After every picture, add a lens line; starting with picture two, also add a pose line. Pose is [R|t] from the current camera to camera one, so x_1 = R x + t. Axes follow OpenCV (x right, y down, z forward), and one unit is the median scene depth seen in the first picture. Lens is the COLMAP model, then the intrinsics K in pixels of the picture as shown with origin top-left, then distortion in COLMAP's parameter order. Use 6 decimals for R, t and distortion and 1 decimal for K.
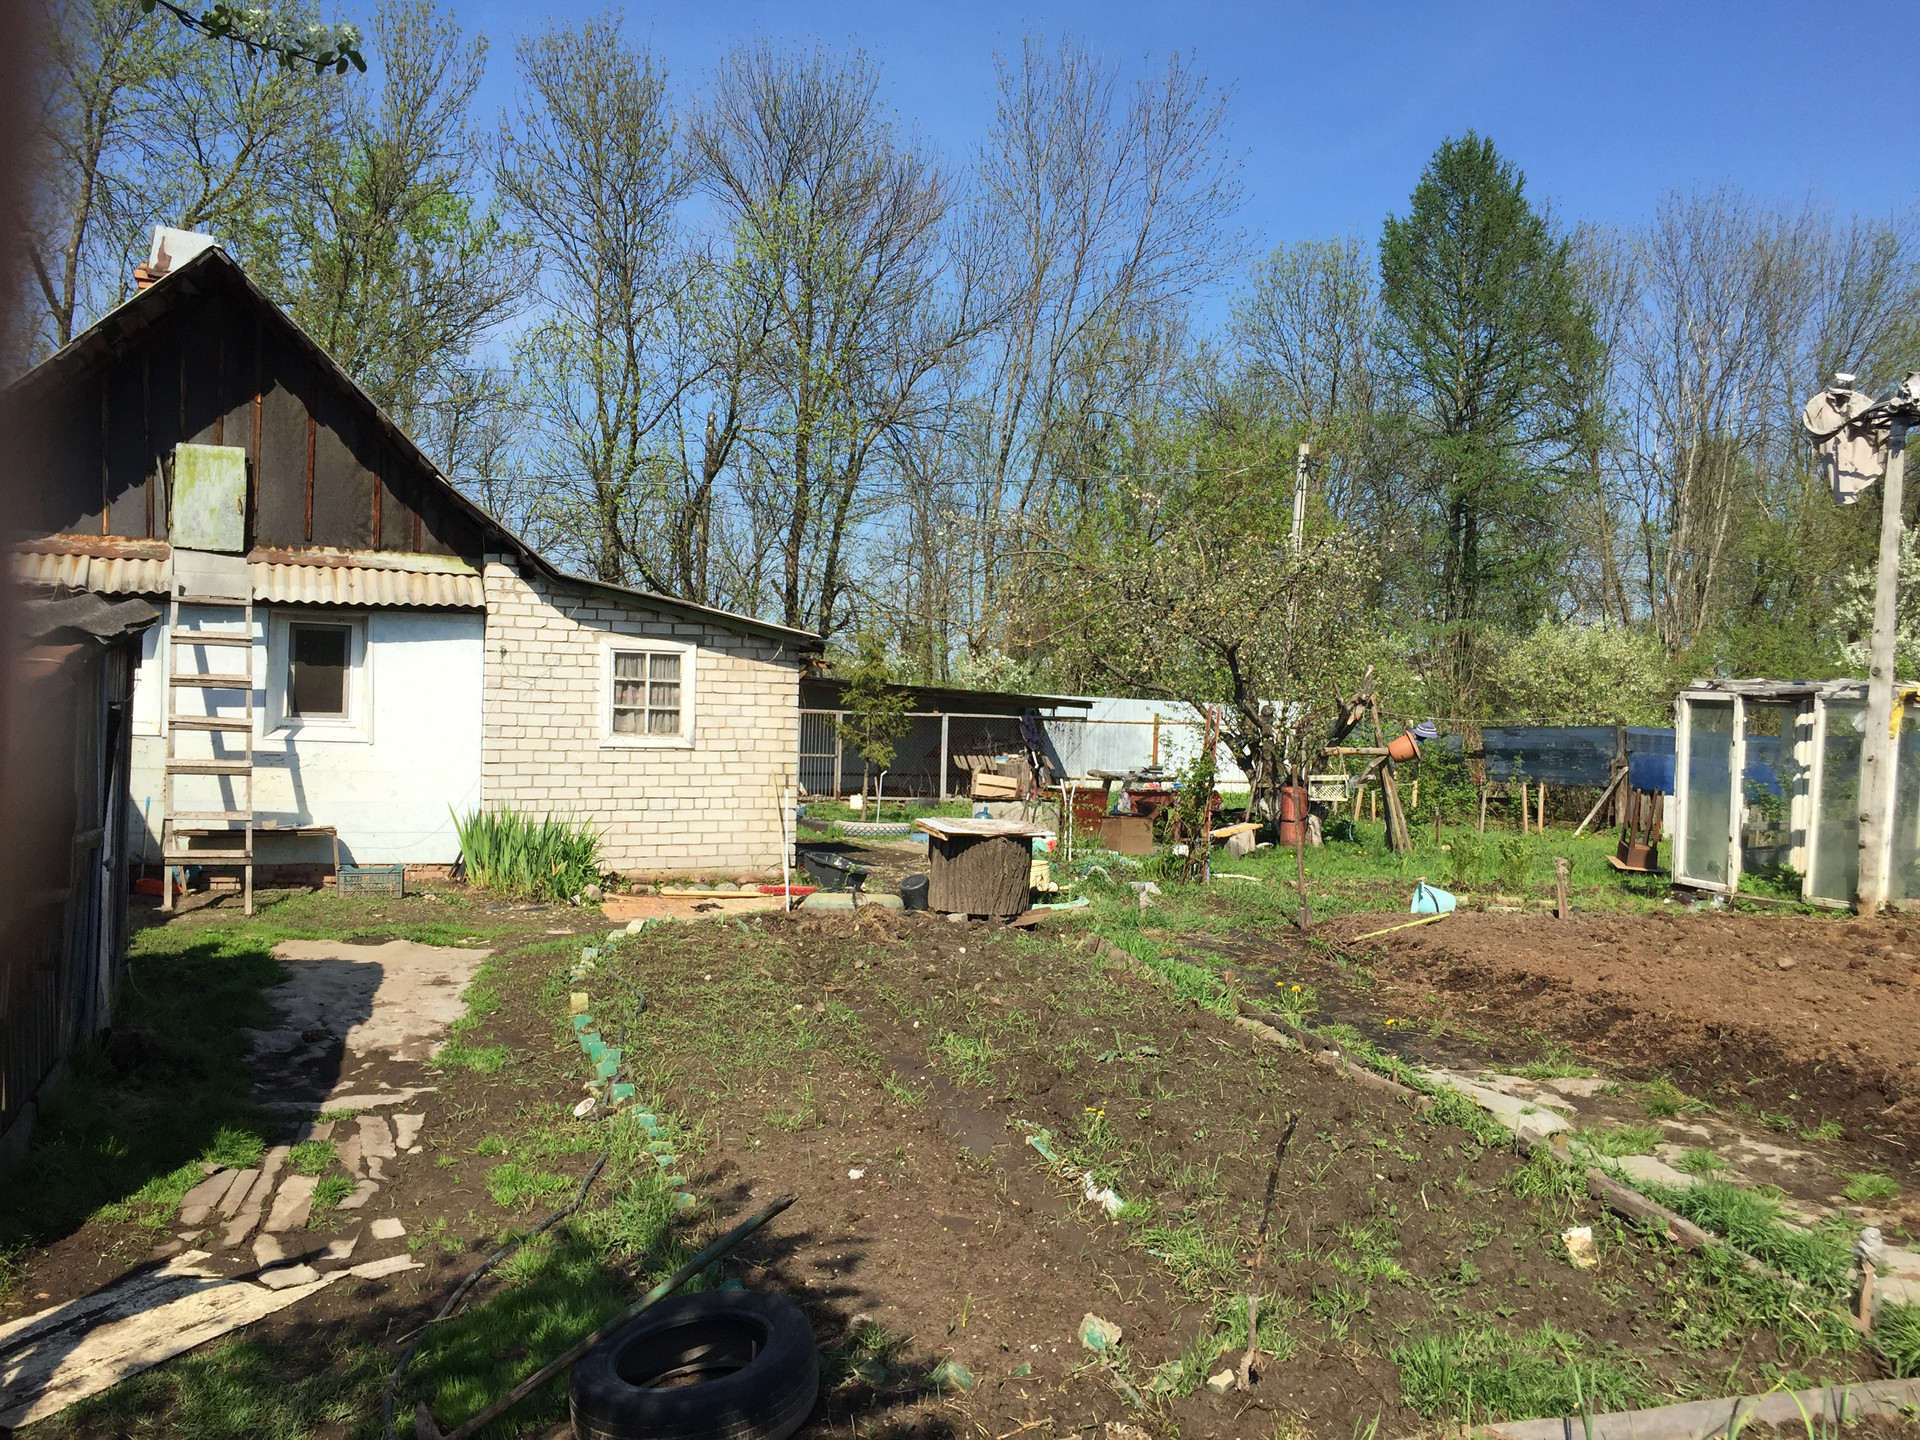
lens RADIAL K [[1629.4, 0, 961.9], [0, 1629.4, 721.4], [0, 0, 1]] dist [0.081647, -0.110462]
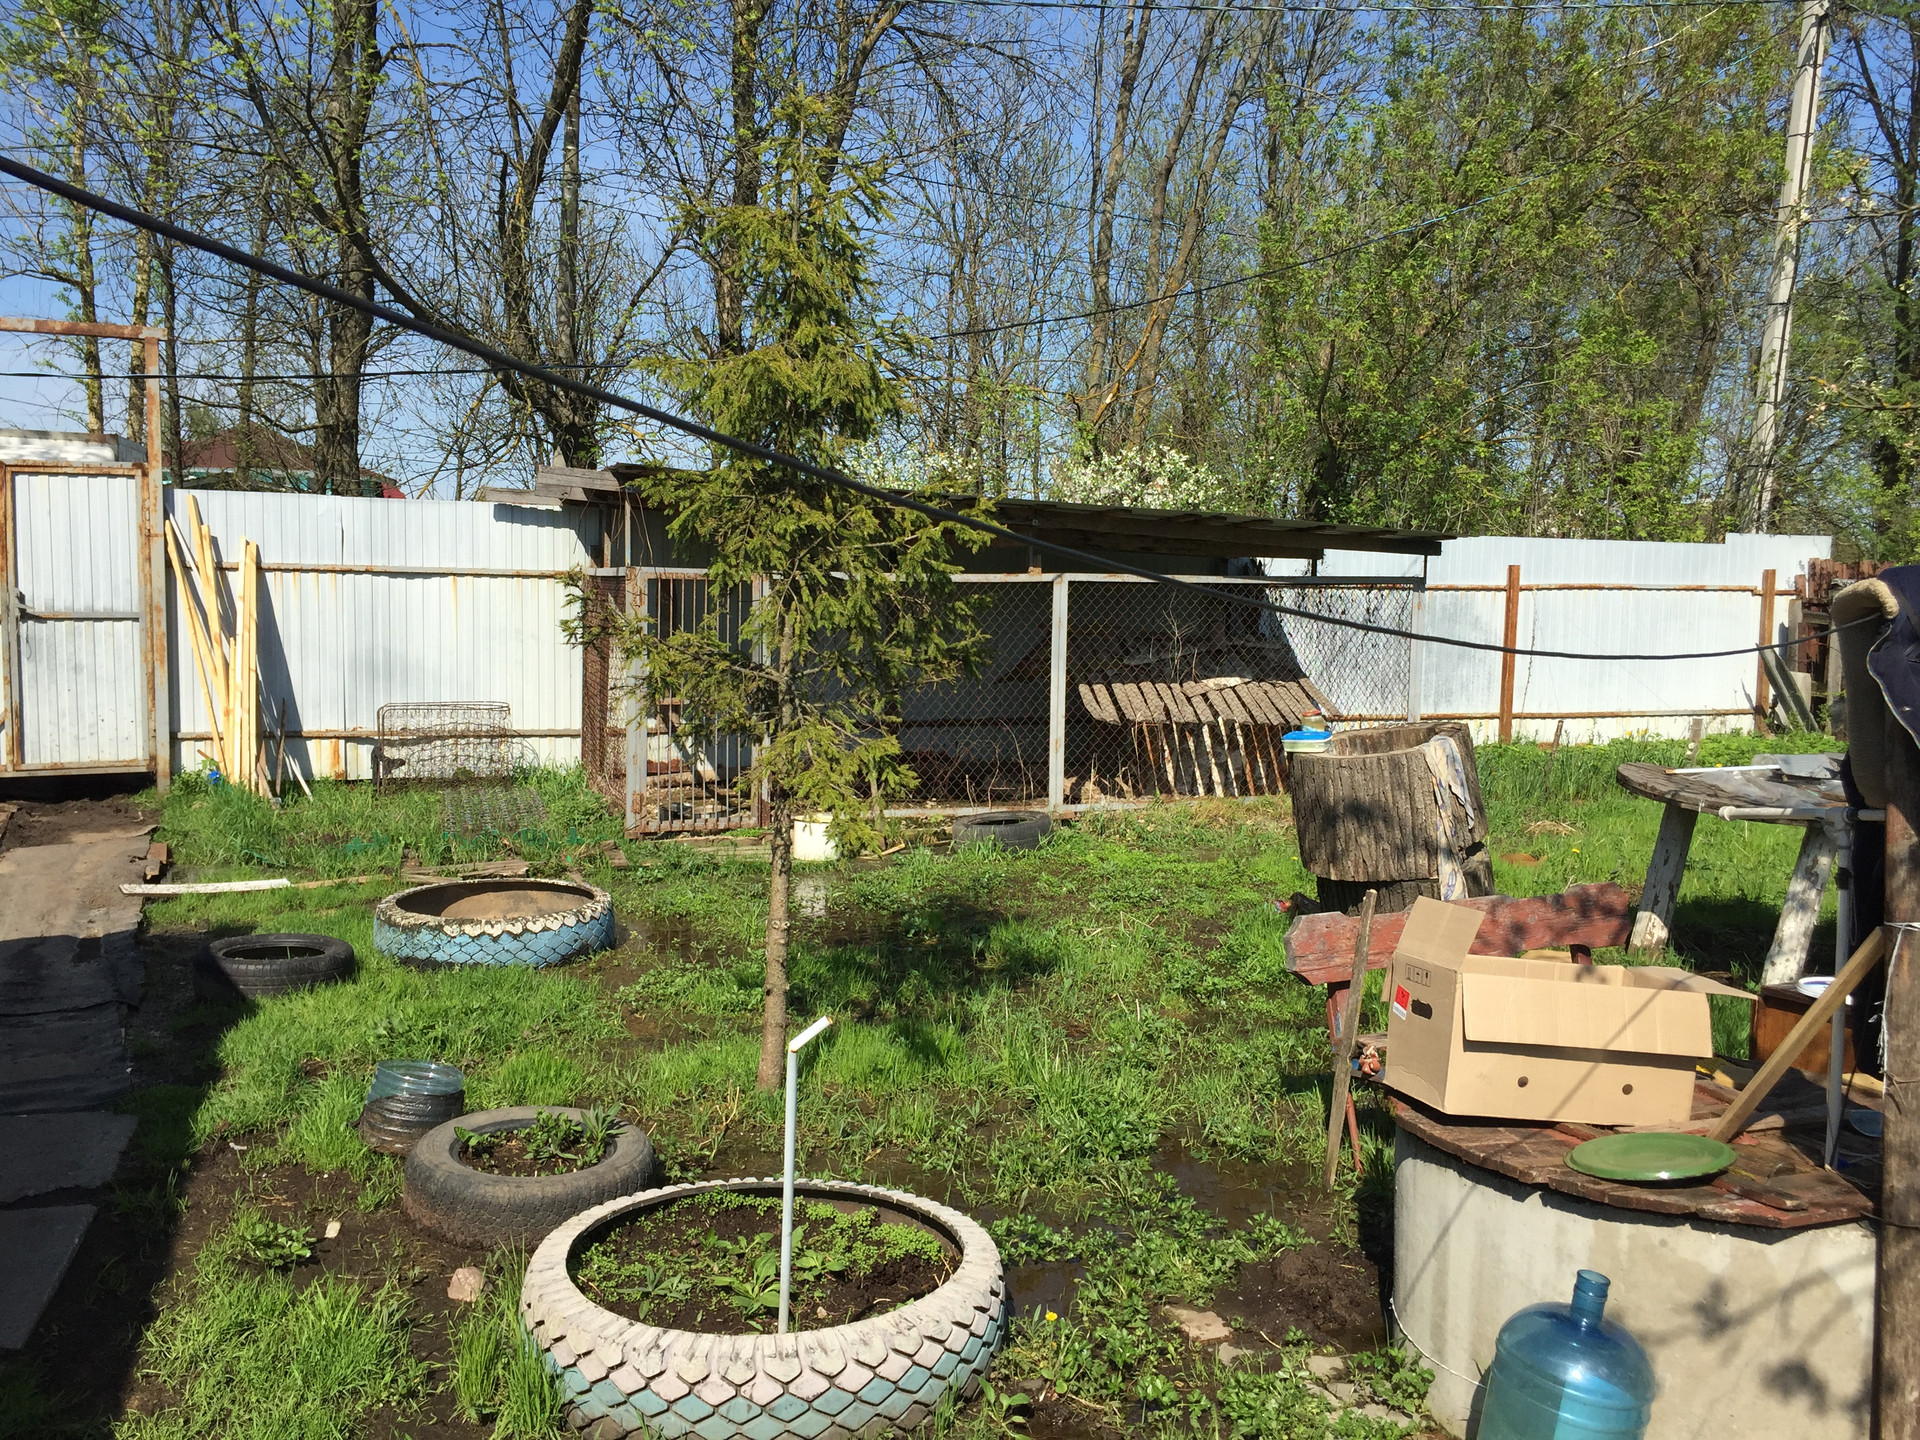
lens RADIAL K [[1629.4, 0, 959.8], [0, 1629.4, 714.3], [0, 0, 1]] dist [0.081647, -0.110462]
pose [[0.999502, -0.014359, -0.028088, -0.047806], [0.016542, 0.996729, 0.079102, -0.006048], [0.026860, -0.079527, 0.996471, 1.318606]]
